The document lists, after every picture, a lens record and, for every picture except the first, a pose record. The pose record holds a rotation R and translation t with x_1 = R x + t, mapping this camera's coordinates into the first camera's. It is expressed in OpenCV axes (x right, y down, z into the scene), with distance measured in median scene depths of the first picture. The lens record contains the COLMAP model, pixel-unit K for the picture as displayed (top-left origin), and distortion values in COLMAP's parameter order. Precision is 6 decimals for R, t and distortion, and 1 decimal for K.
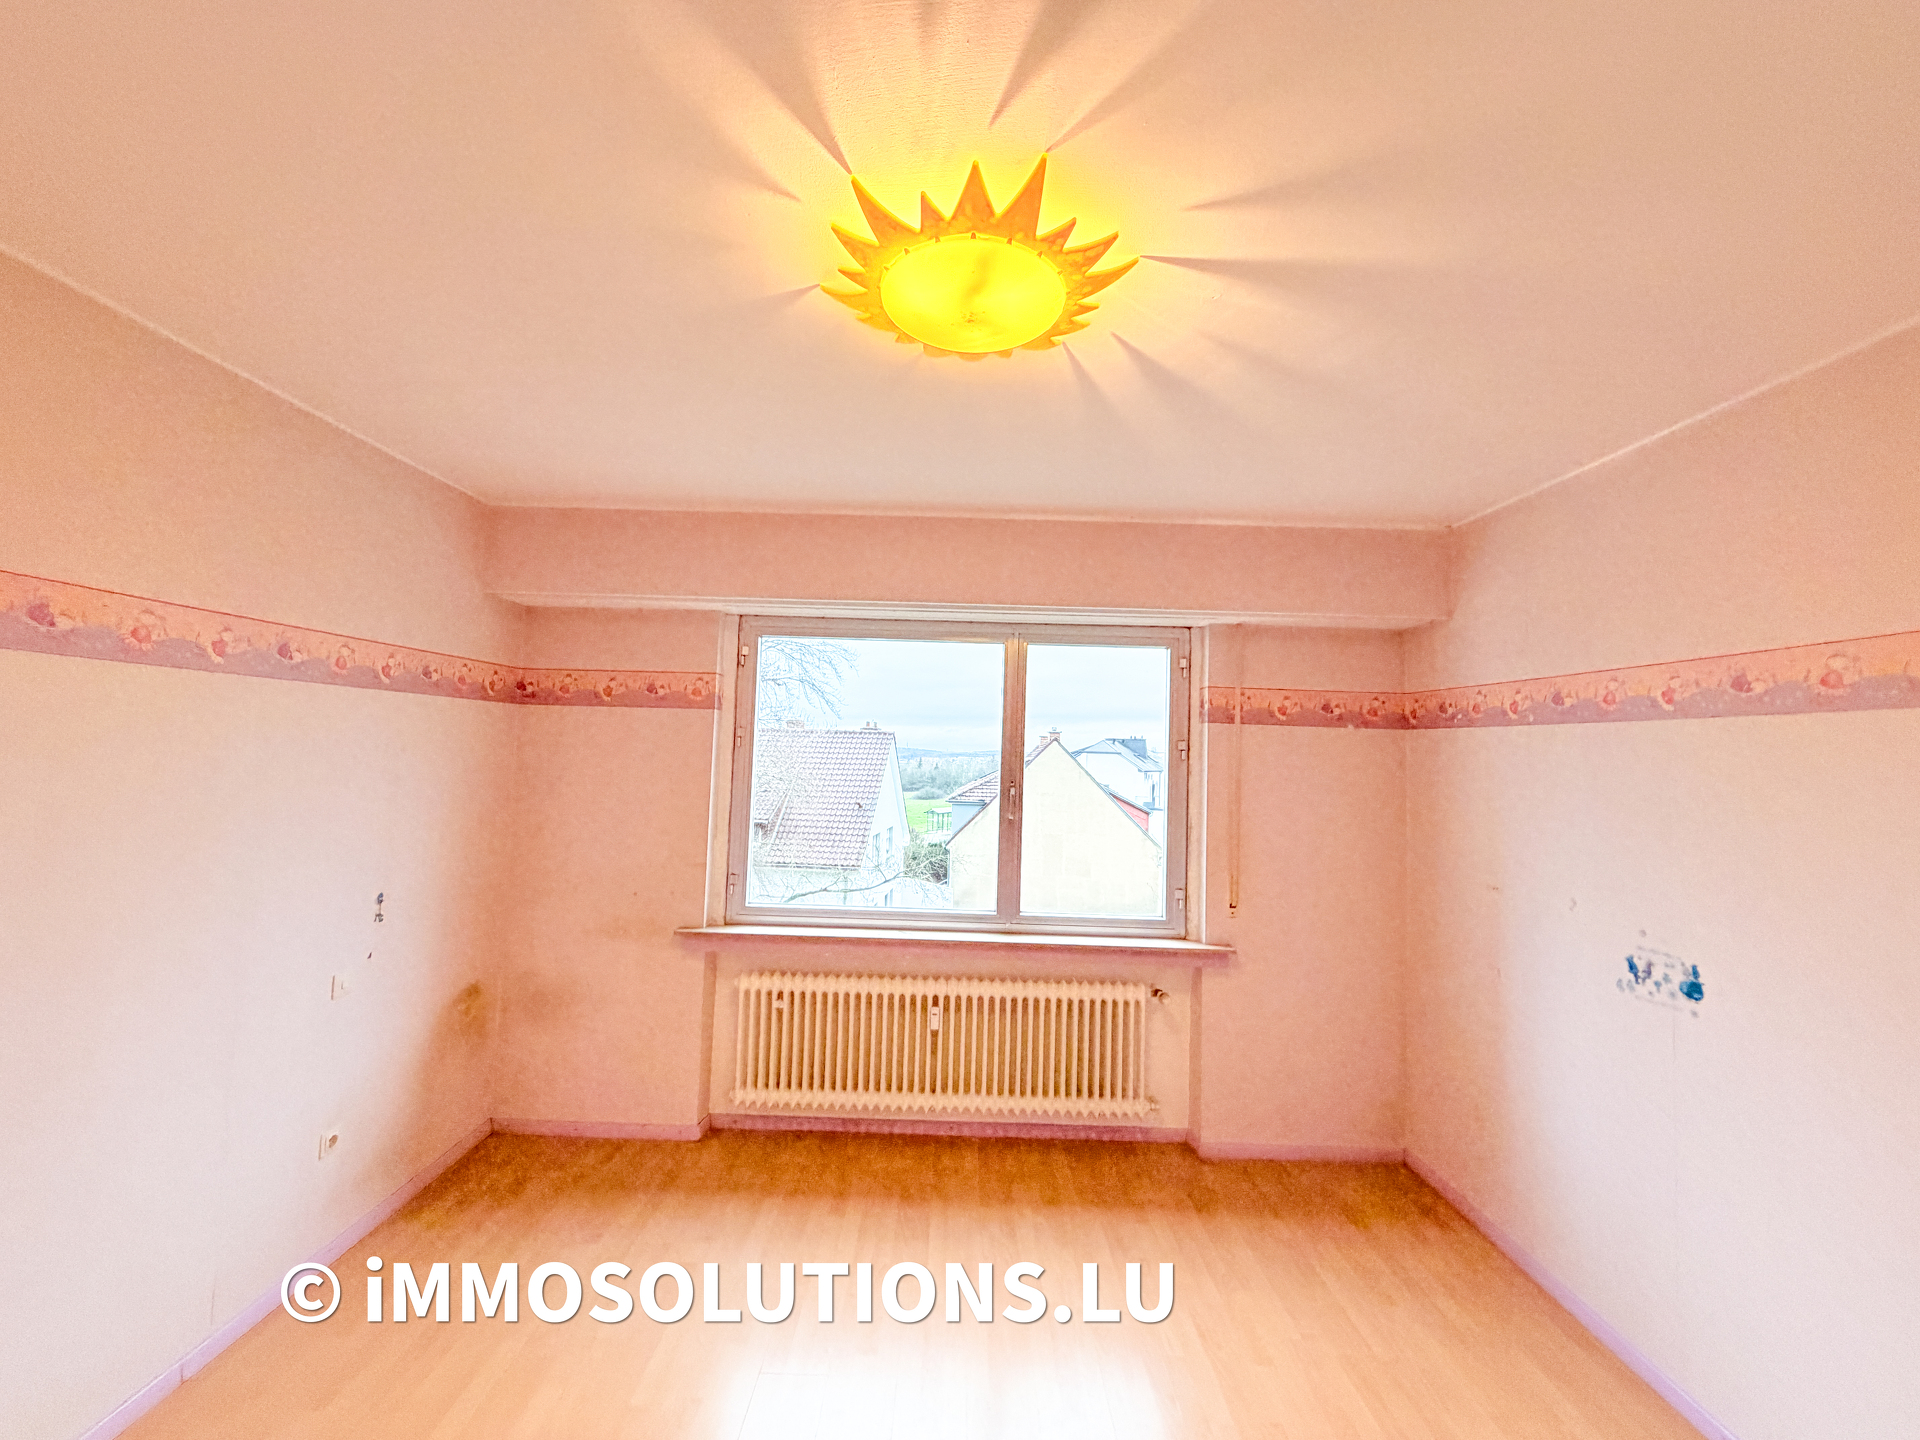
lens RADIAL K [[758.5, 0, 963.3], [0, 758.5, 722.4], [0, 0, 1]] dist [-0.000662, 0.000813]
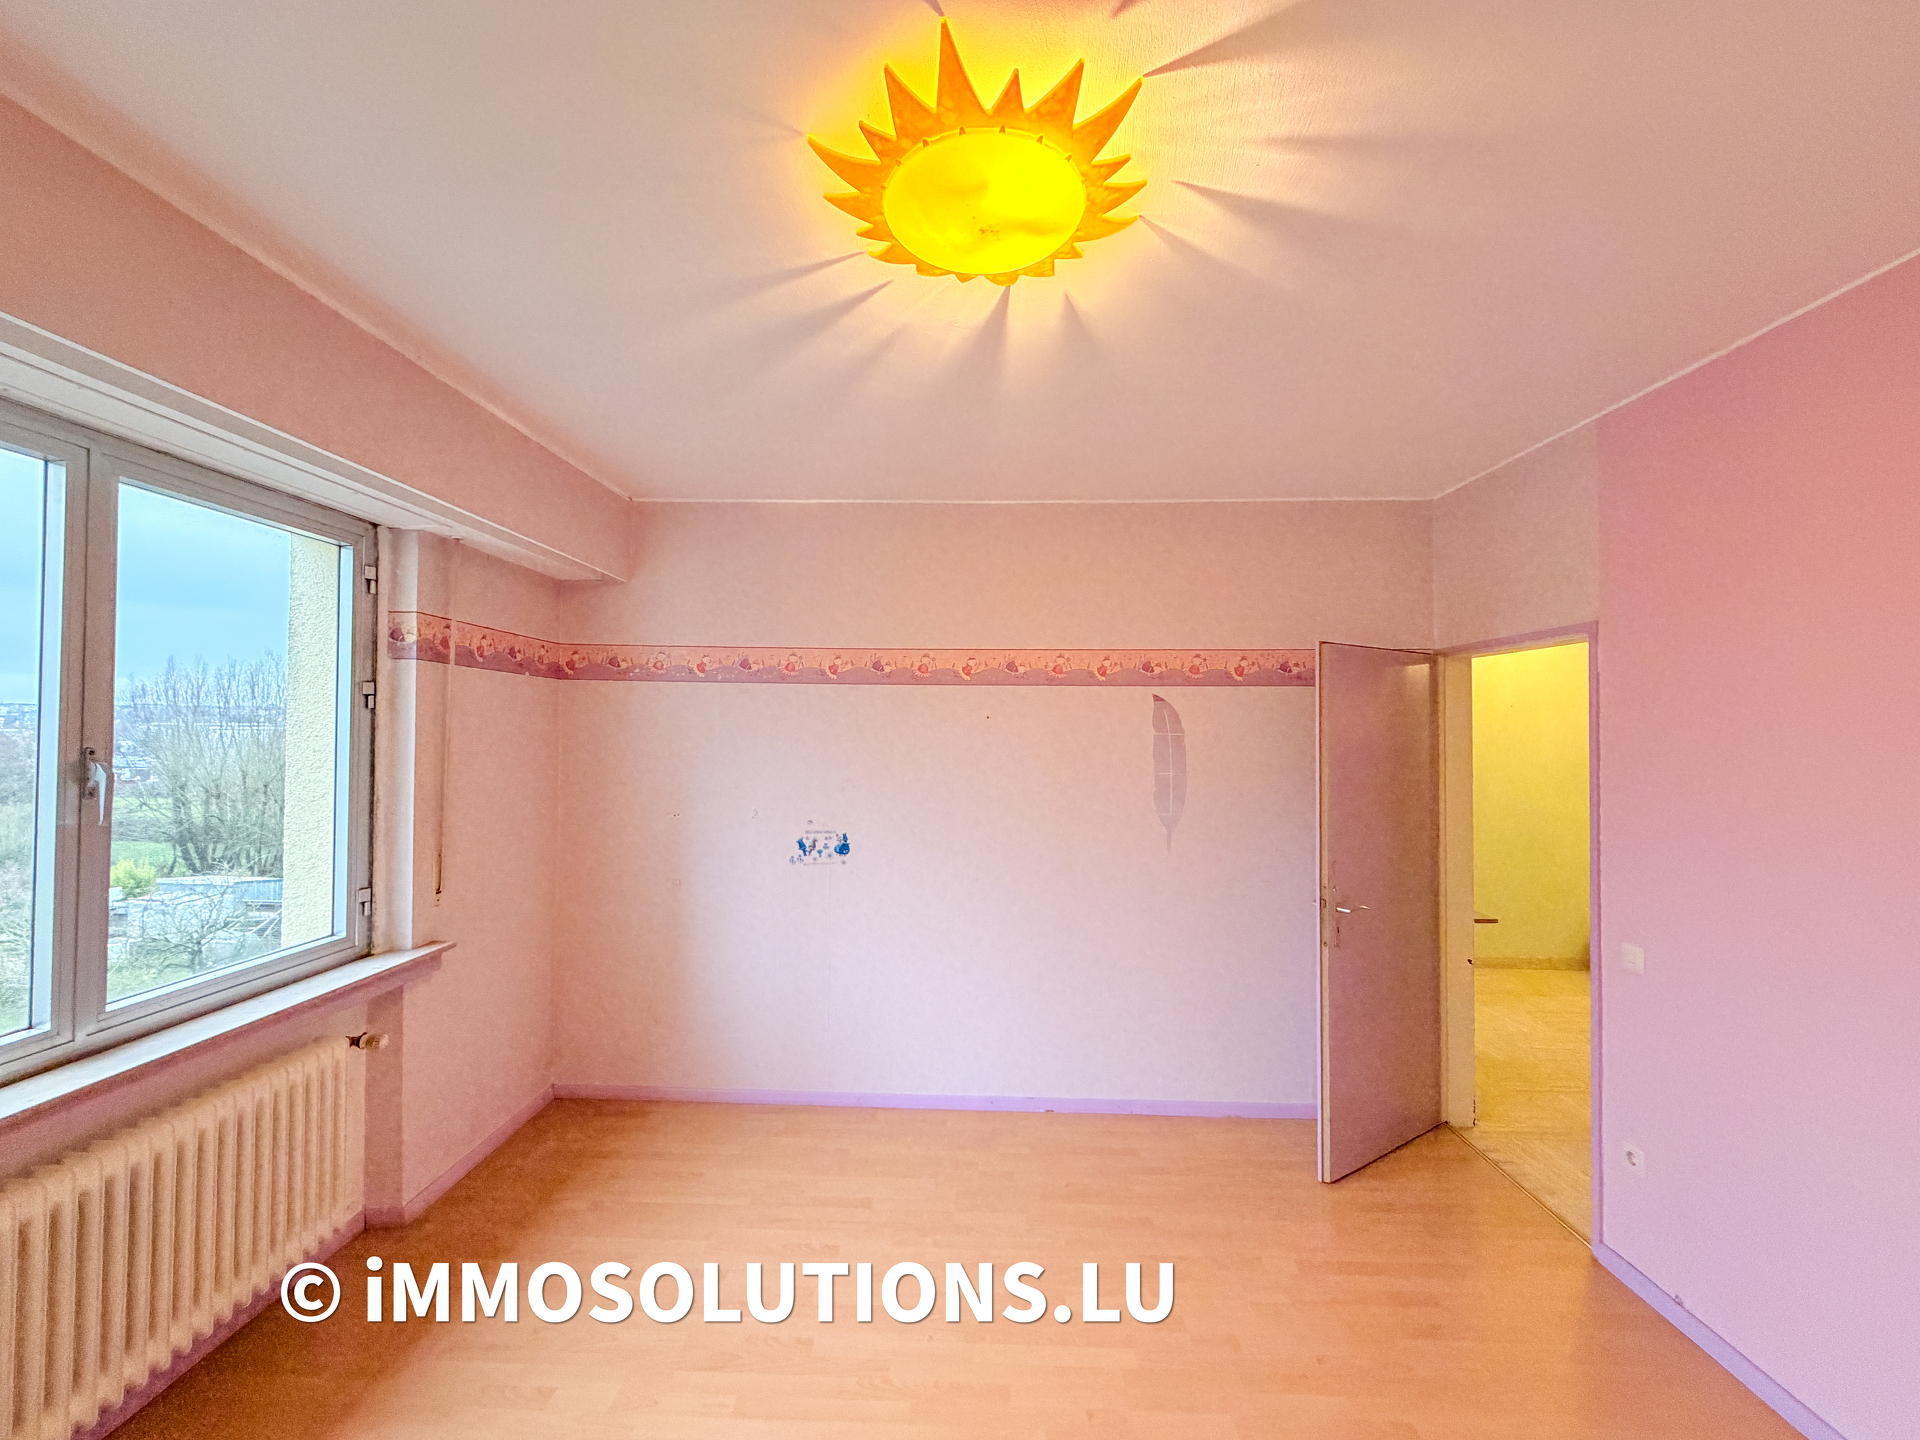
lens RADIAL K [[758.5, 0, 953.1], [0, 758.5, 718.7], [0, 0, 1]] dist [-0.000662, 0.000813]
pose [[0.055011, -0.005329, 0.998472, -0.470195], [-0.047041, 0.998862, 0.007922, 0.033206], [-0.997377, -0.047405, 0.054698, 0.484684]]
